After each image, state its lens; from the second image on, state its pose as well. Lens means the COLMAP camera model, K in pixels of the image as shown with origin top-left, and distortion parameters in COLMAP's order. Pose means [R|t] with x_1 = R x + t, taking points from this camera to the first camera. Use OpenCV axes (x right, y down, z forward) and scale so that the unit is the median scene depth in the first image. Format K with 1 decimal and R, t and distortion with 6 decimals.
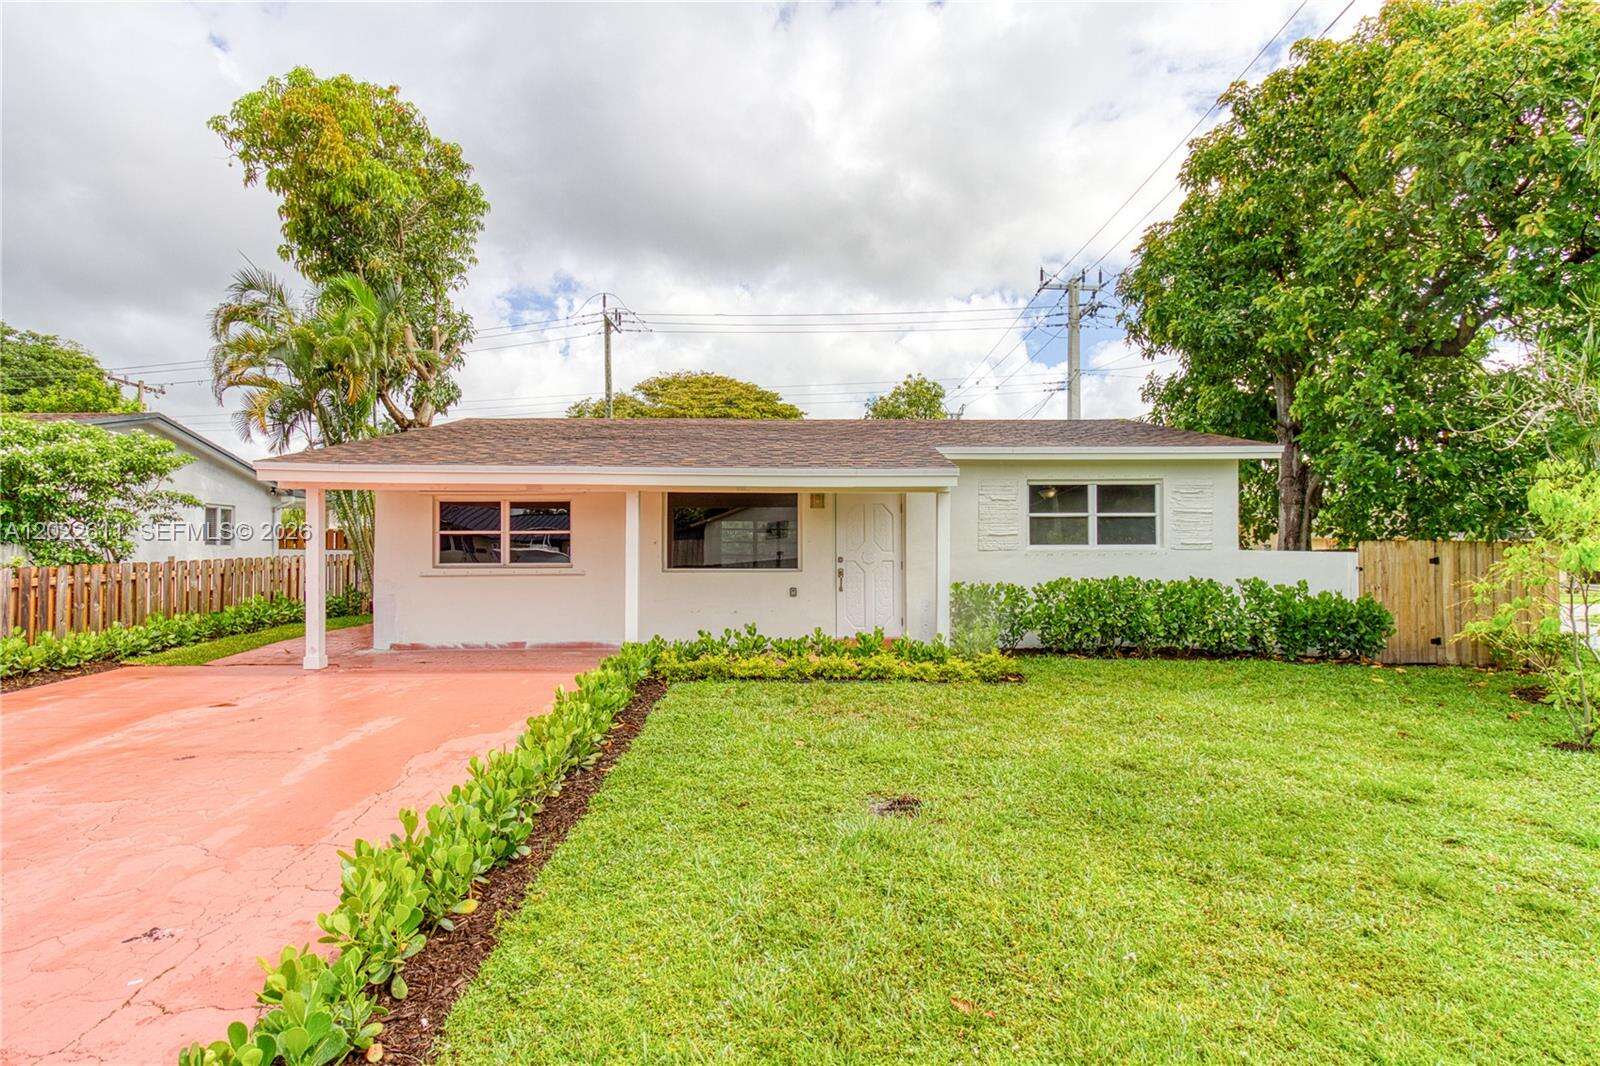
lens RADIAL K [[824.9, 0, 798.3], [0, 824.9, 542.5], [0, 0, 1]] dist [0.005008, -0.009817]
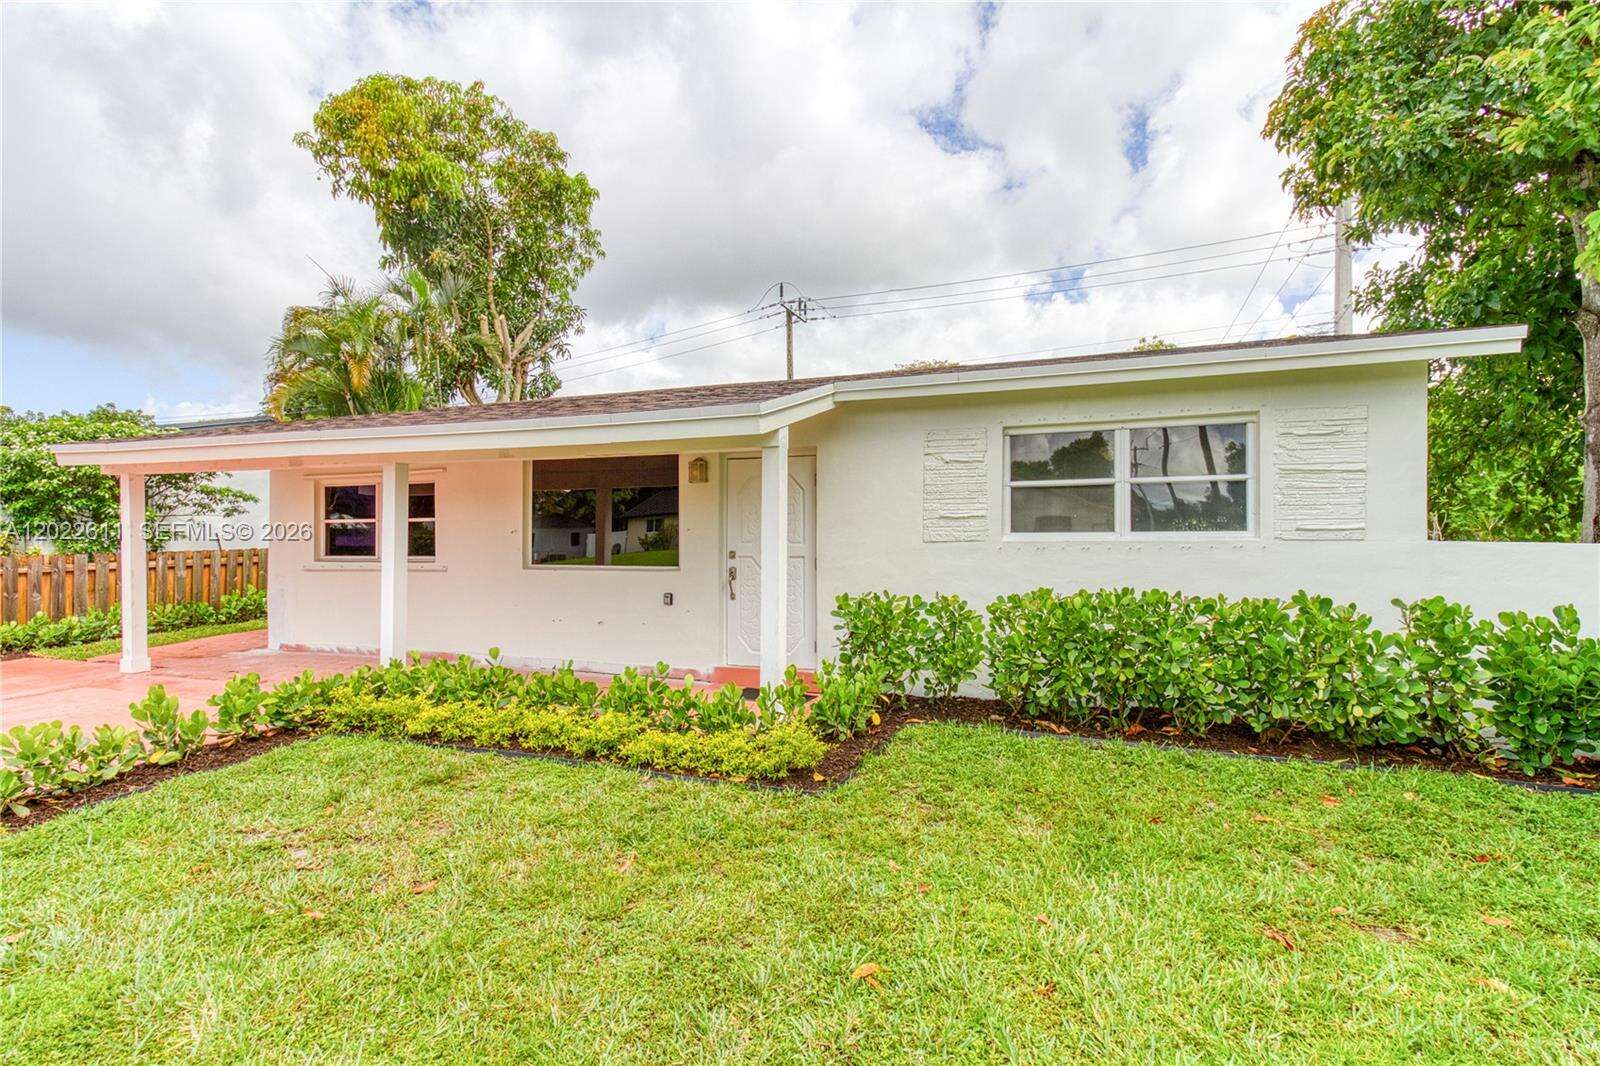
lens RADIAL K [[755.2, 0, 805.7], [0, 755.2, 537.7], [0, 0, 1]] dist [0.005669, -0.000098]
pose [[0.932282, -0.001144, -0.361730, 0.344153], [0.005160, 0.999935, 0.010137, 0.000216], [0.361695, -0.011317, 0.932228, 0.418116]]
